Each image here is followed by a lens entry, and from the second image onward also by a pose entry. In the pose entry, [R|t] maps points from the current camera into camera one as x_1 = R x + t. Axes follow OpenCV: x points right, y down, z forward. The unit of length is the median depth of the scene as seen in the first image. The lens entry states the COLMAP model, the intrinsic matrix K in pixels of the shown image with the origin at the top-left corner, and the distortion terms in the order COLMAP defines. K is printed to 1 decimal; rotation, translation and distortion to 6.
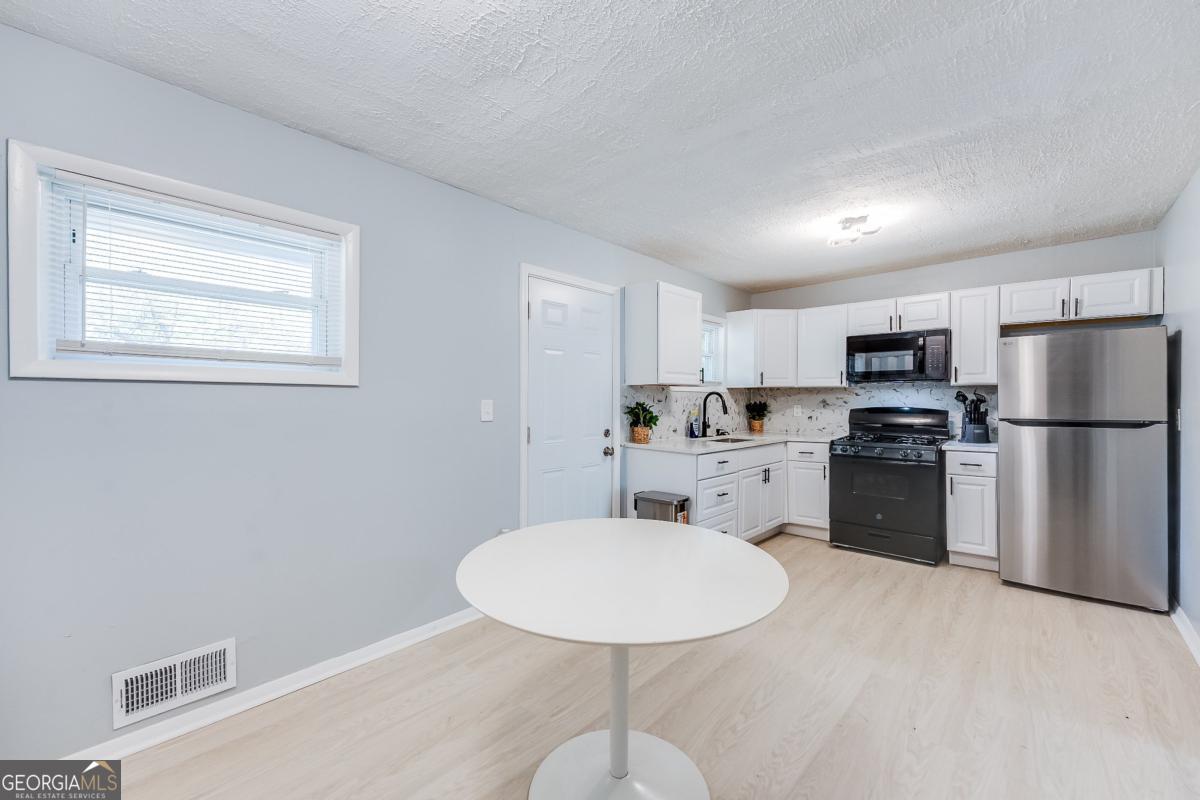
lens RADIAL K [[482.3, 0, 598.9], [0, 482.3, 402.0], [0, 0, 1]] dist [0.003802, 0.000136]
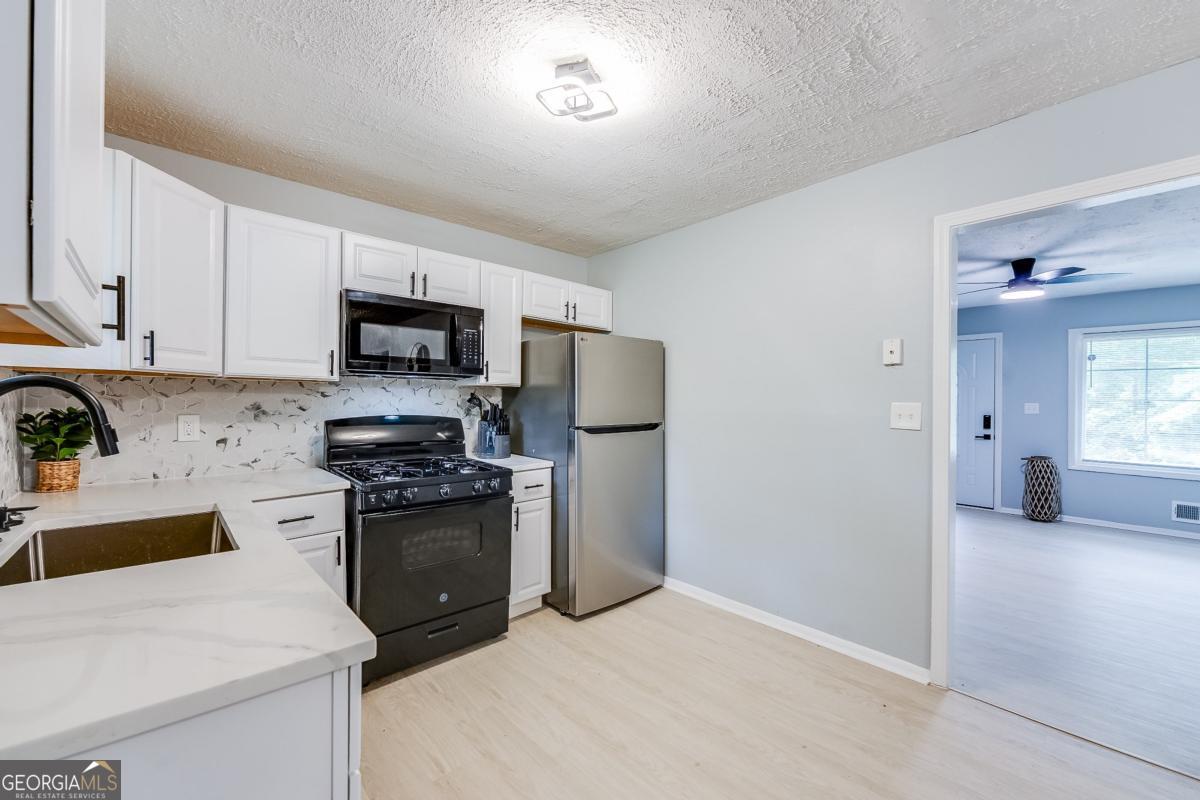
lens RADIAL K [[482.3, 0, 601.0], [0, 482.3, 399.9], [0, 0, 1]] dist [0.003802, 0.000136]
pose [[0.078511, 0.007565, 0.996885, -0.007637], [0.003623, 0.999962, -0.007874, -0.004178], [-0.996907, 0.004229, 0.078480, 0.716656]]
